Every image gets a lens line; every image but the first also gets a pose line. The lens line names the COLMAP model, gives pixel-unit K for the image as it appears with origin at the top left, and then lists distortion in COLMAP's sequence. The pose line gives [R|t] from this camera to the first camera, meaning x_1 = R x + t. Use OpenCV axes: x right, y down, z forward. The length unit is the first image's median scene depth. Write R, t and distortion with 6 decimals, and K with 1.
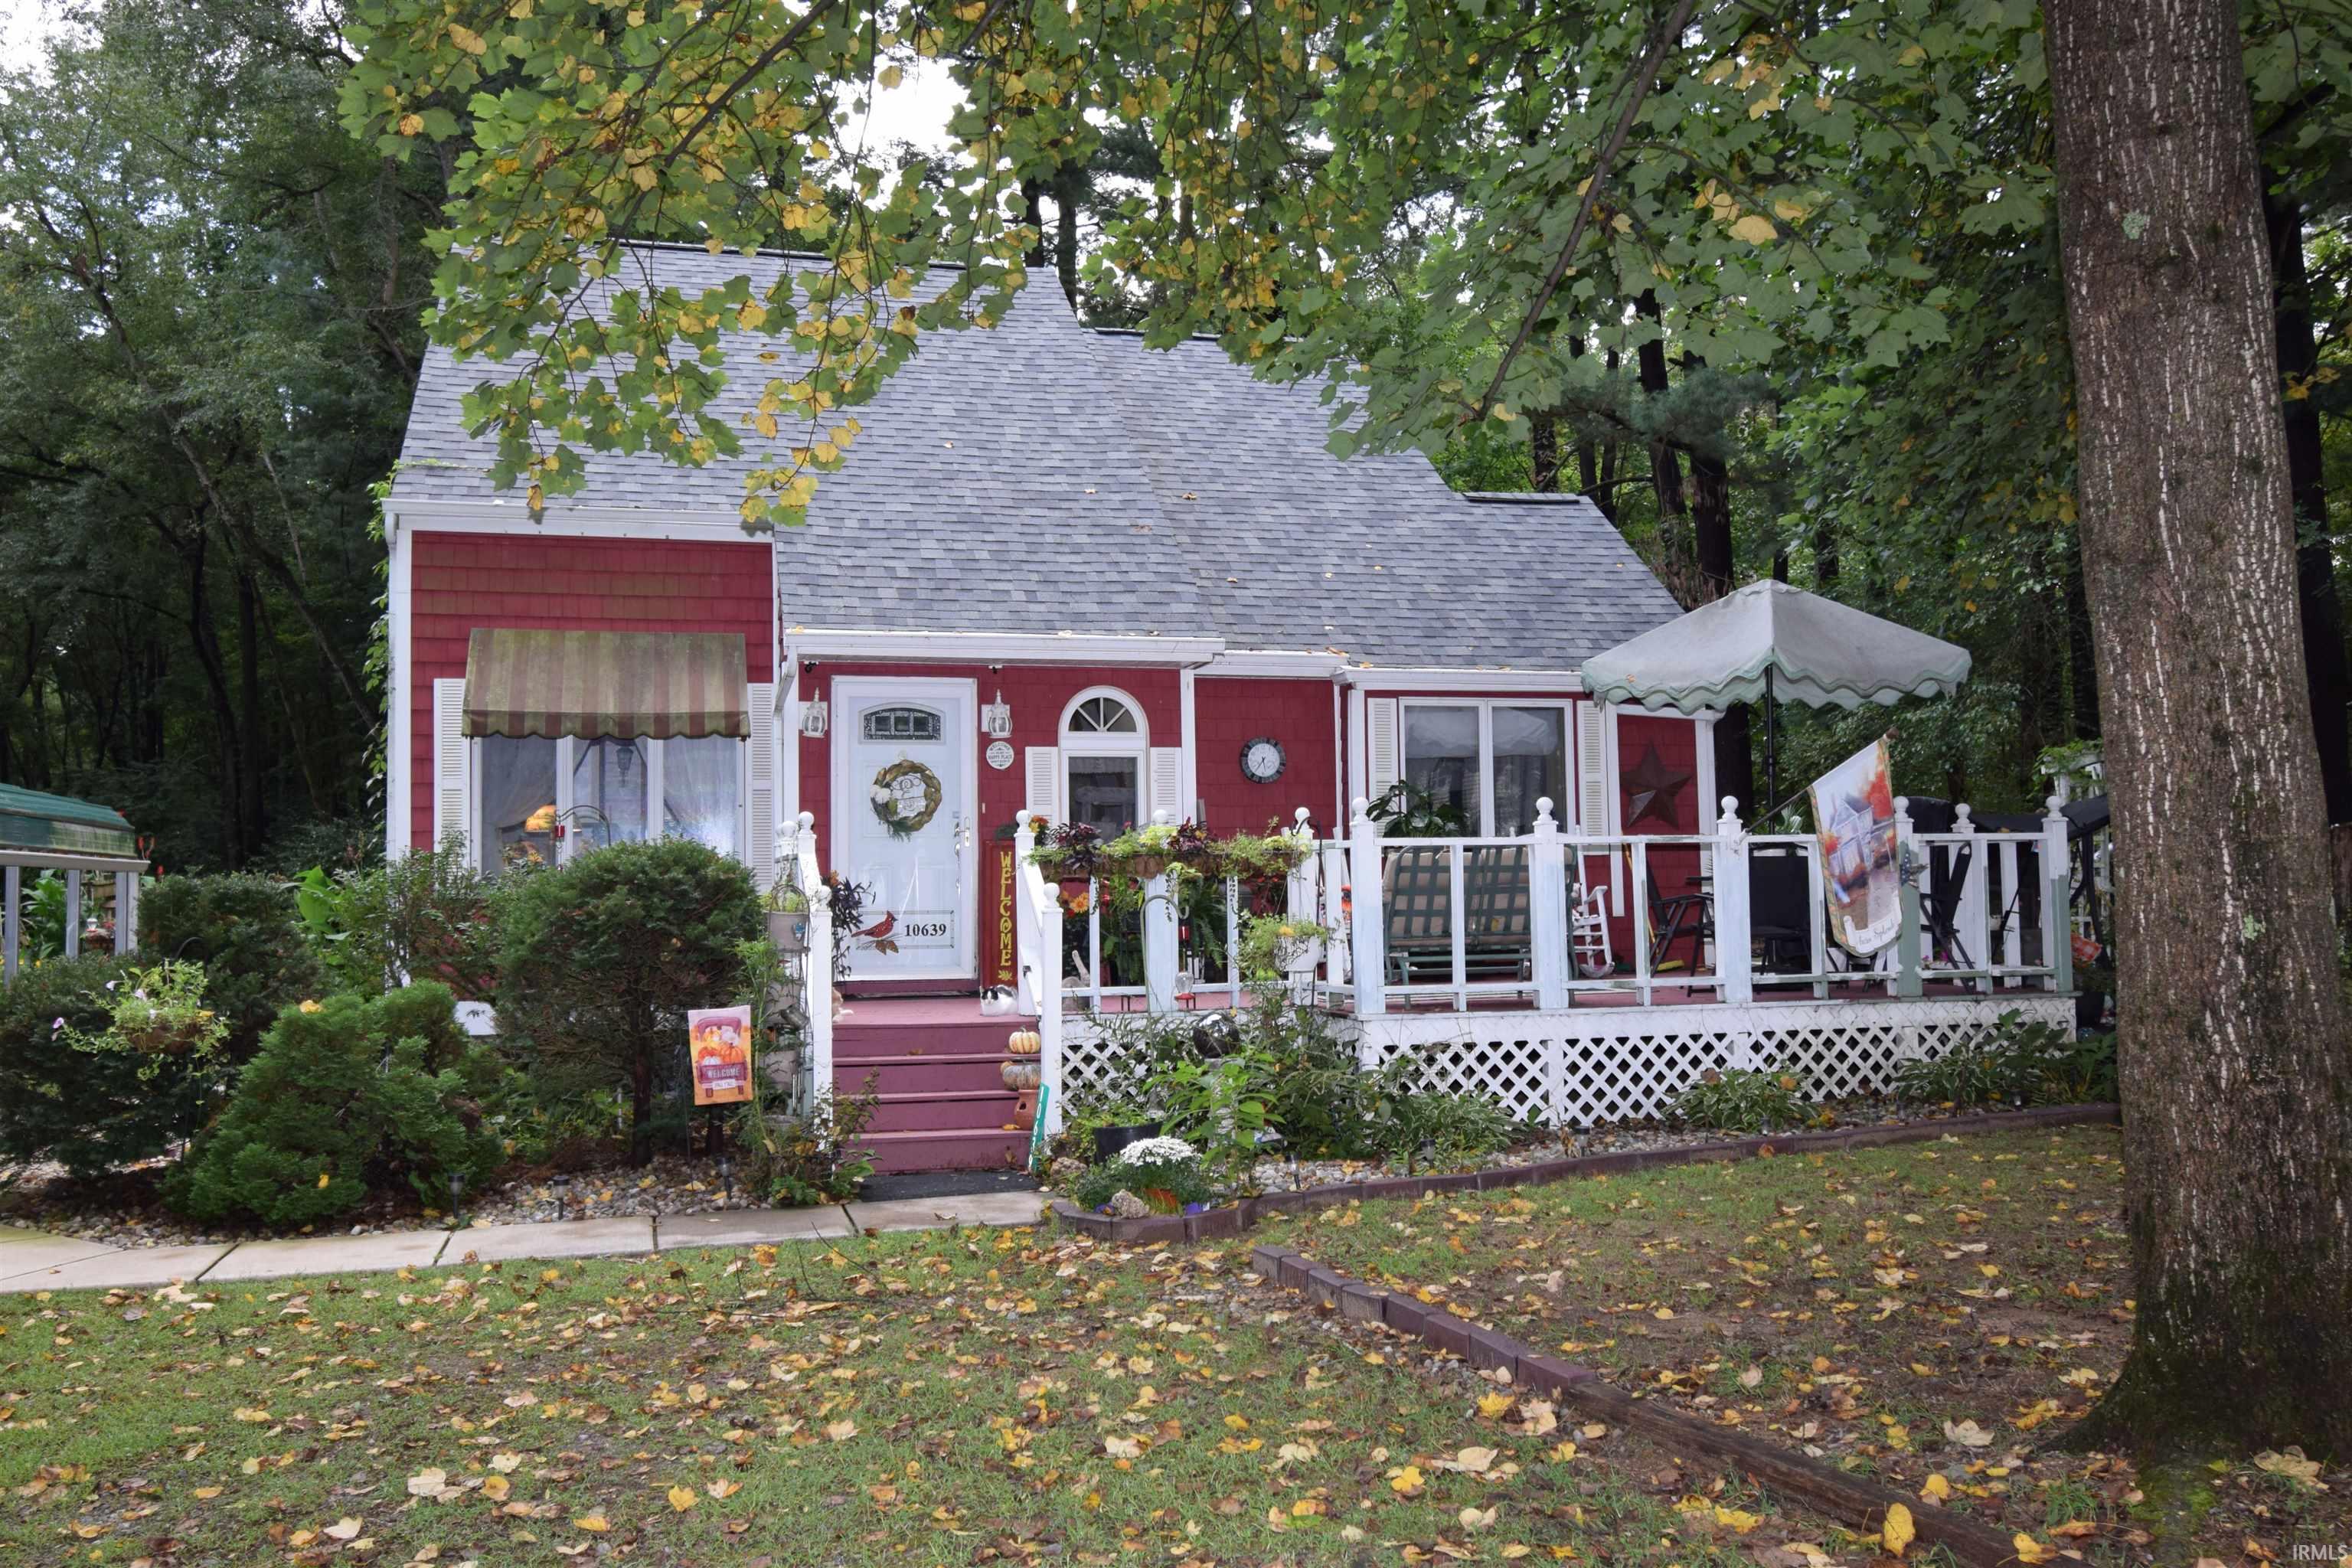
lens RADIAL K [[1991.2, 0, 1172.6], [0, 1991.2, 776.0], [0, 0, 1]] dist [-0.015354, -0.012958]
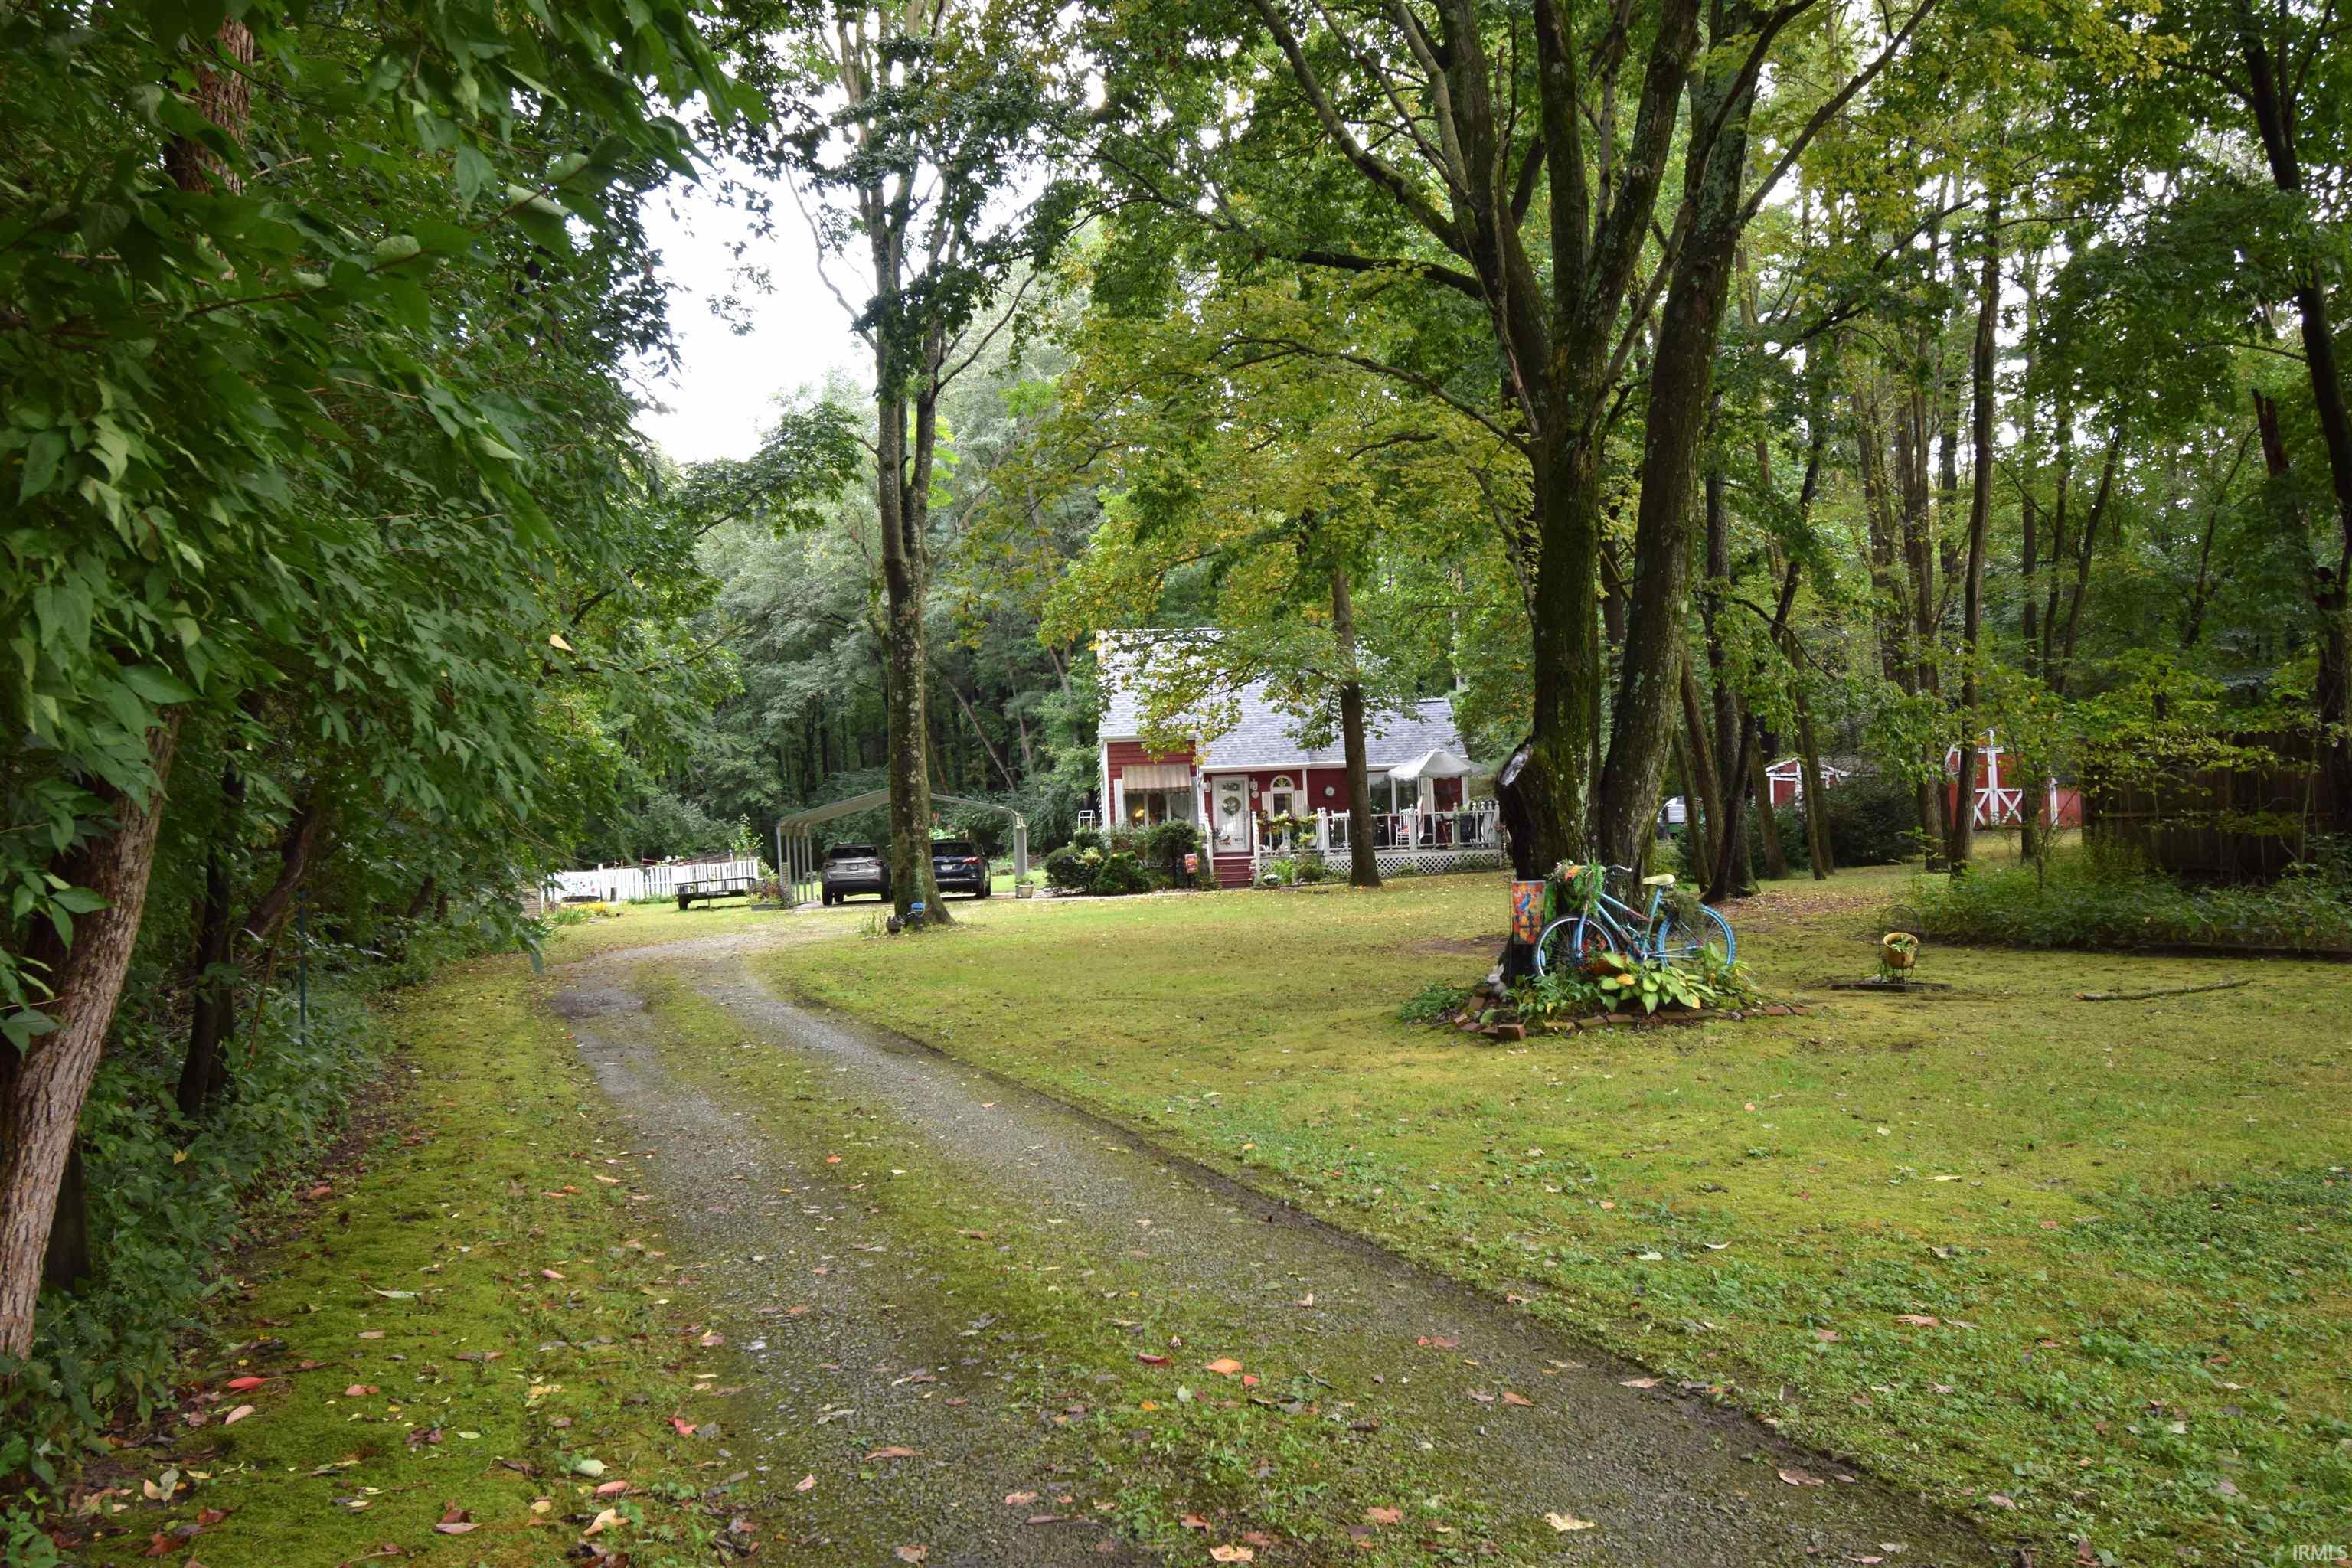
lens RADIAL K [[1991.2, 0, 1172.6], [0, 1991.2, 776.0], [0, 0, 1]] dist [-0.015354, -0.012958]
pose [[0.978625, -0.027512, -0.203803, 0.570672], [0.034386, 0.998950, 0.030264, -0.178004], [0.202757, -0.036625, 0.978544, -2.948086]]
